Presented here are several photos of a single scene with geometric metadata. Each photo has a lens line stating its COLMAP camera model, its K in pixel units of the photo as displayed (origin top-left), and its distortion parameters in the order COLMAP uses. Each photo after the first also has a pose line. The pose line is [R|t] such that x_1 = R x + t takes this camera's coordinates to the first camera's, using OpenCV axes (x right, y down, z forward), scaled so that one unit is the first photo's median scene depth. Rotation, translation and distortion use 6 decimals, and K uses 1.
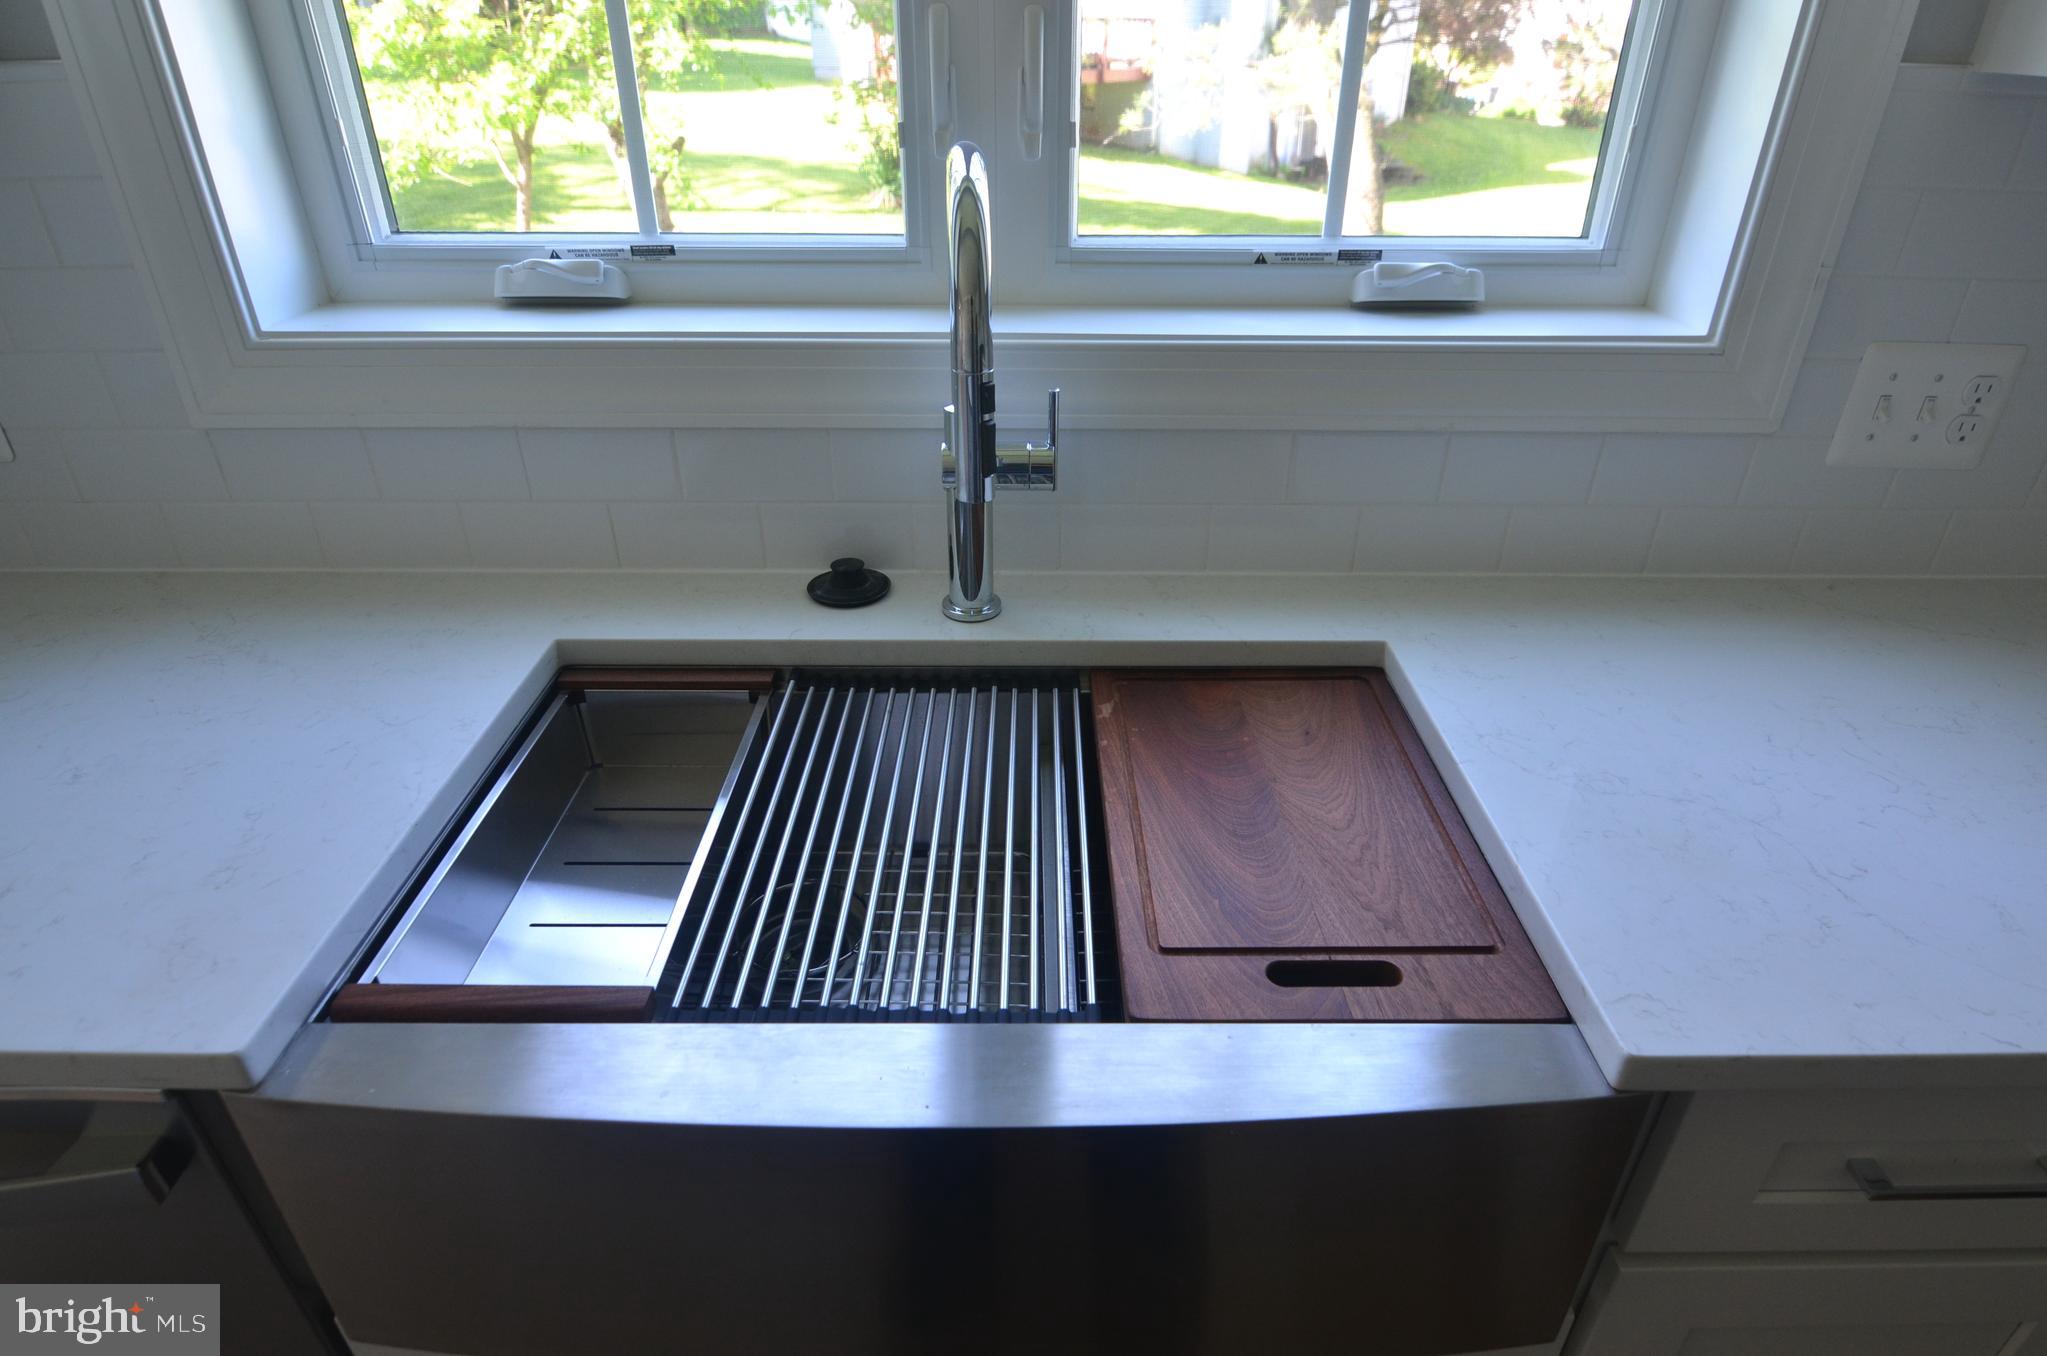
lens RADIAL K [[1159.4, 0, 1023.5], [0, 1159.4, 678.0], [0, 0, 1]] dist [-0.002719, -0.001655]
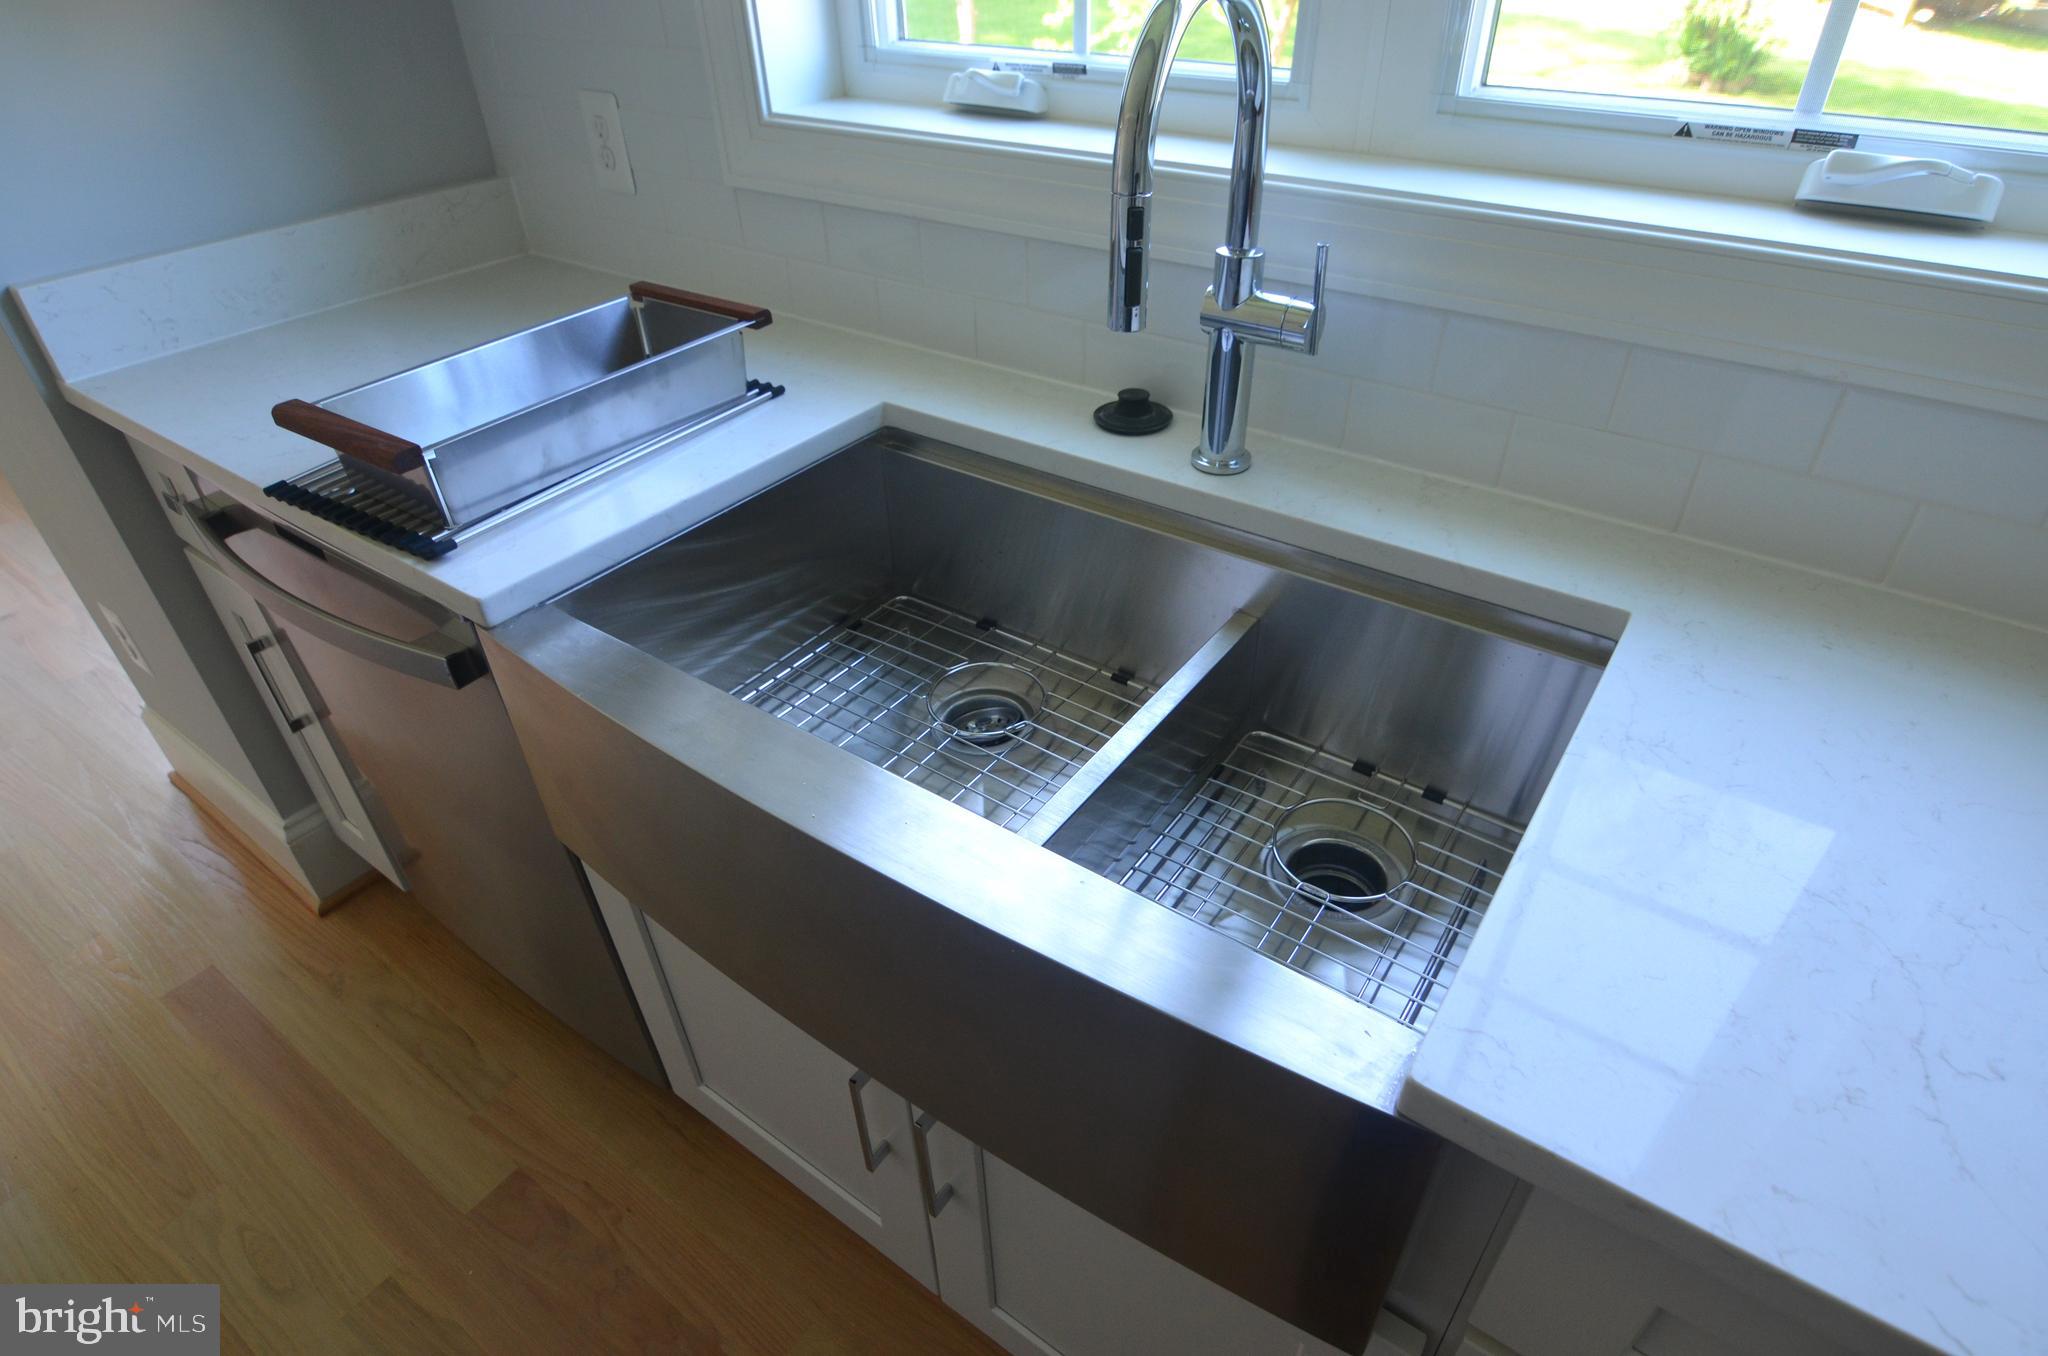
lens RADIAL K [[1110.0, 0, 1024.0], [0, 1110.0, 678.0], [0, 0, 1]] dist [-0.005078, -0.001938]
pose [[0.817320, 0.327886, -0.473793, 0.325810], [-0.269292, 0.944335, 0.188978, -0.018161], [0.509382, -0.026867, 0.860121, 0.079575]]
